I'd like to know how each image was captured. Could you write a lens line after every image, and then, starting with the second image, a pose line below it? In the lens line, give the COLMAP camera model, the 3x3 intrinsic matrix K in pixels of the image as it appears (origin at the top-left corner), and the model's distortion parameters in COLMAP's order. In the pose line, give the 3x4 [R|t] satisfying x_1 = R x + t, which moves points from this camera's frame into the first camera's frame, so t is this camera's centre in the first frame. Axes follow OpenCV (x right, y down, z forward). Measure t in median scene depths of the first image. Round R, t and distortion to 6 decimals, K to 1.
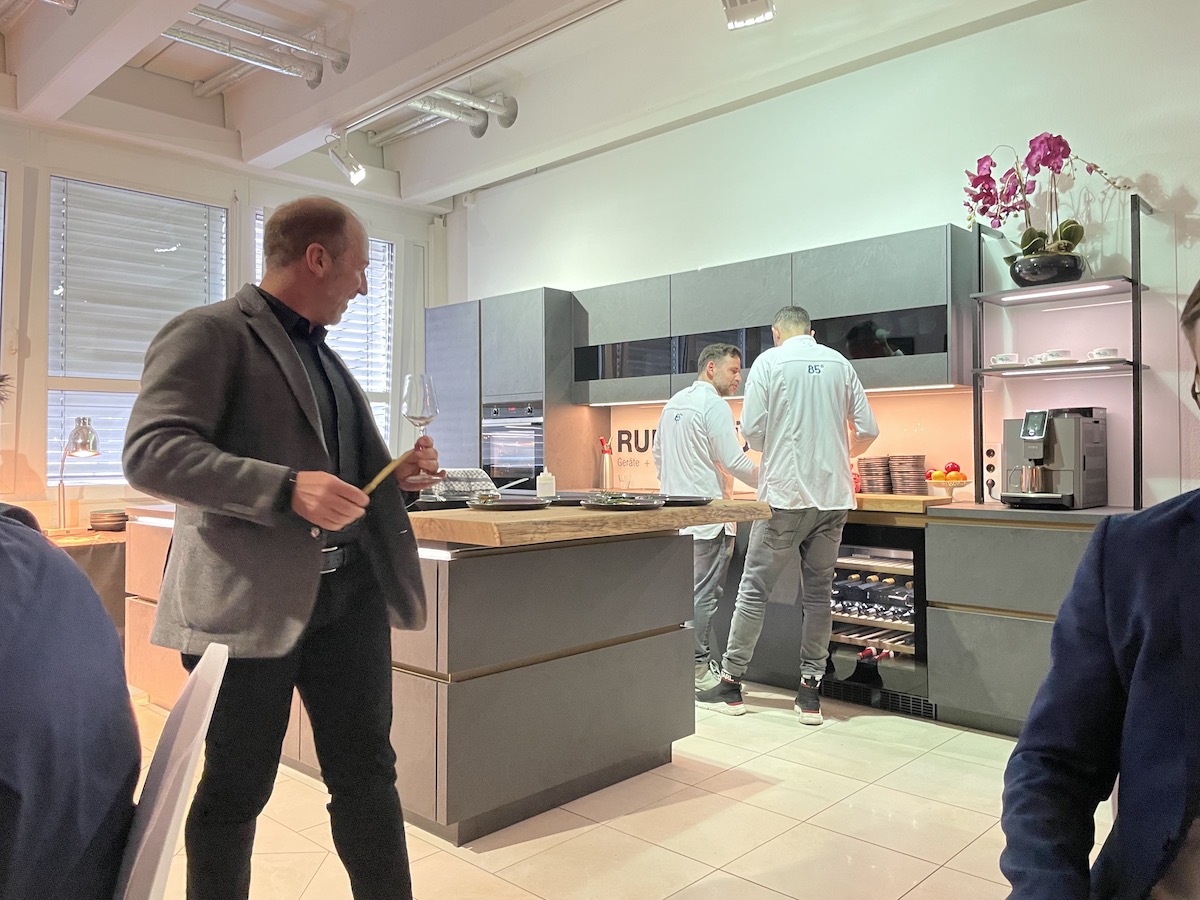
lens RADIAL K [[916.1, 0, 600.0], [0, 916.1, 450.0], [0, 0, 1]] dist [0.071840, -0.101703]
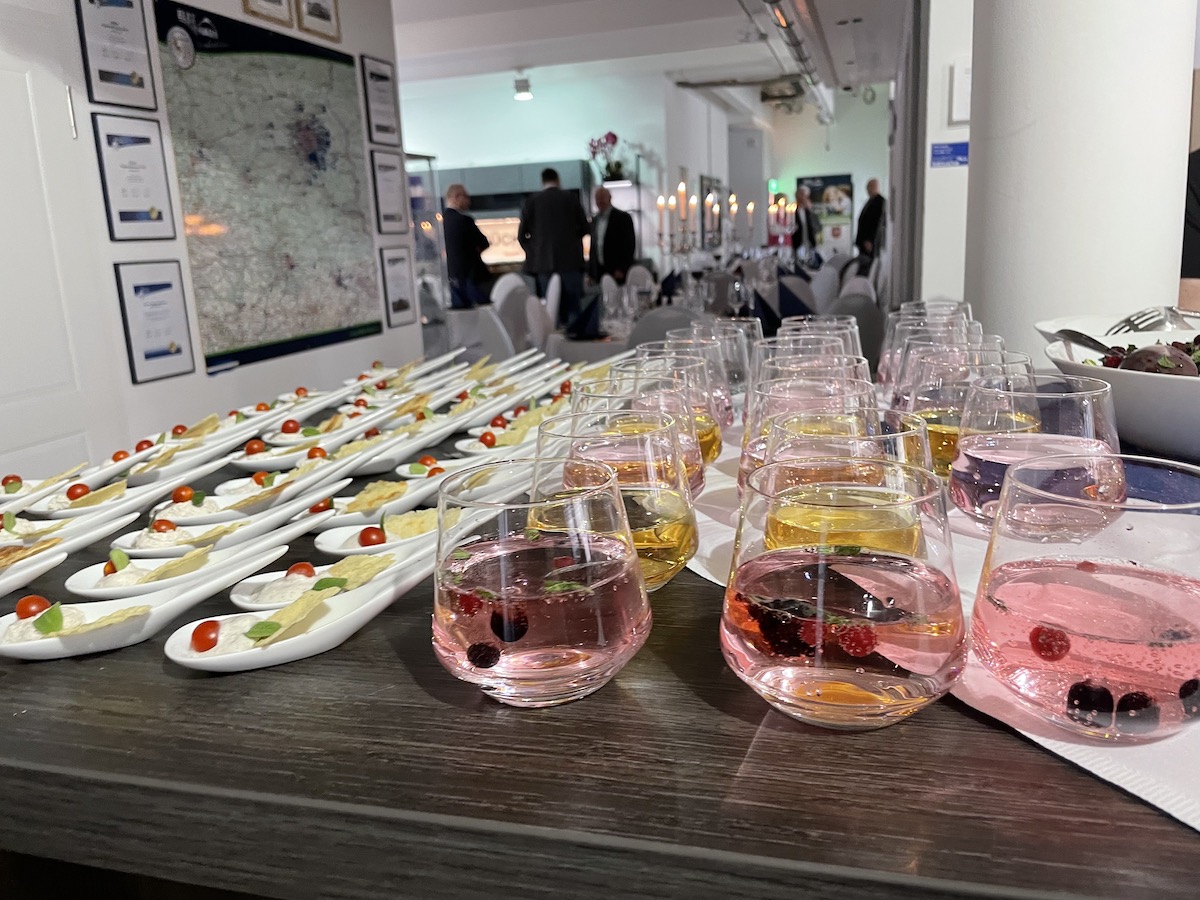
lens RADIAL K [[916.1, 0, 600.0], [0, 916.1, 450.0], [0, 0, 1]] dist [0.071840, -0.101703]
pose [[0.908491, -0.118938, 0.400623, -0.790956], [0.055036, 0.984347, 0.167429, 0.163768], [-0.414265, -0.130059, 0.900816, -1.648841]]
